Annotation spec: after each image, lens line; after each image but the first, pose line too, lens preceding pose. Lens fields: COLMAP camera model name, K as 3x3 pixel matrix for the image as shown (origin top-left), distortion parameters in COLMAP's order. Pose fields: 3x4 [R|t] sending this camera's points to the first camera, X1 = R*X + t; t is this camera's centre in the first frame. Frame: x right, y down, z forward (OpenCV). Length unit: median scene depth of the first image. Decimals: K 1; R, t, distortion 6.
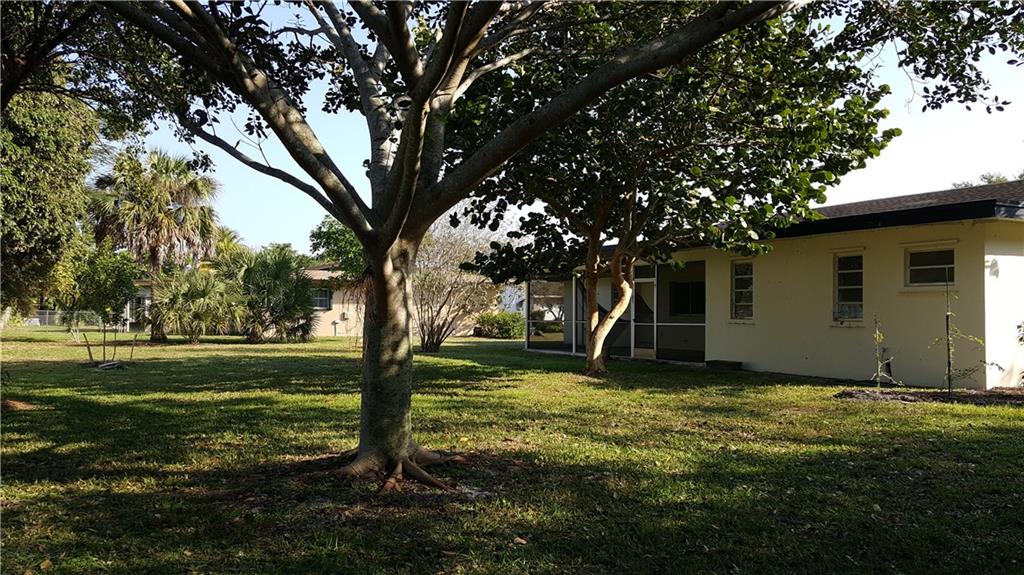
lens RADIAL K [[843.1, 0, 509.2], [0, 843.1, 295.9], [0, 0, 1]] dist [0.138126, -0.238610]
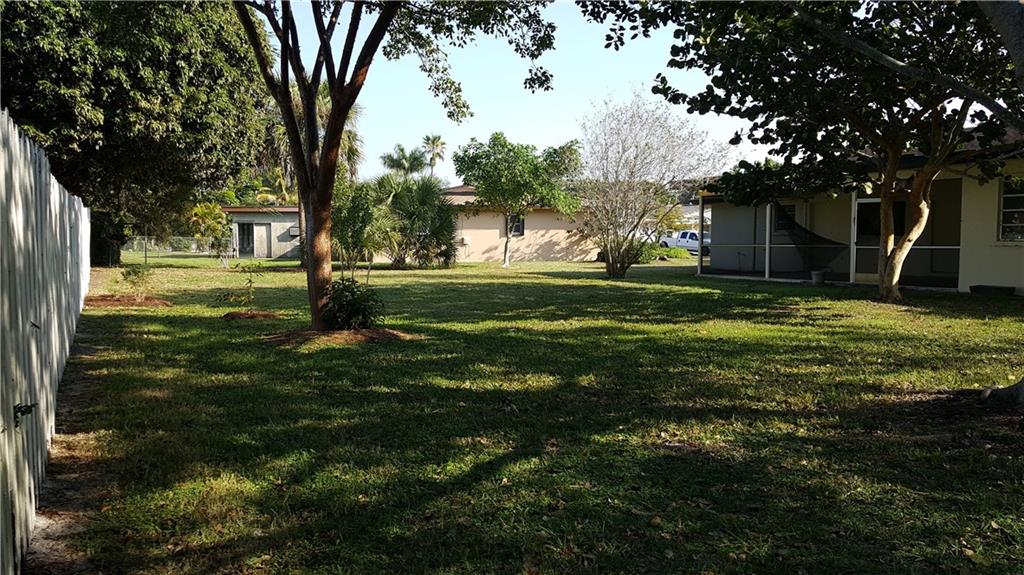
lens RADIAL K [[843.1, 0, 509.2], [0, 843.1, 295.9], [0, 0, 1]] dist [0.138126, -0.238610]
pose [[0.999018, -0.003111, -0.044198, -0.403789], [0.007025, 0.996035, 0.088687, -0.000986], [0.043747, -0.088911, 0.995078, 0.050369]]
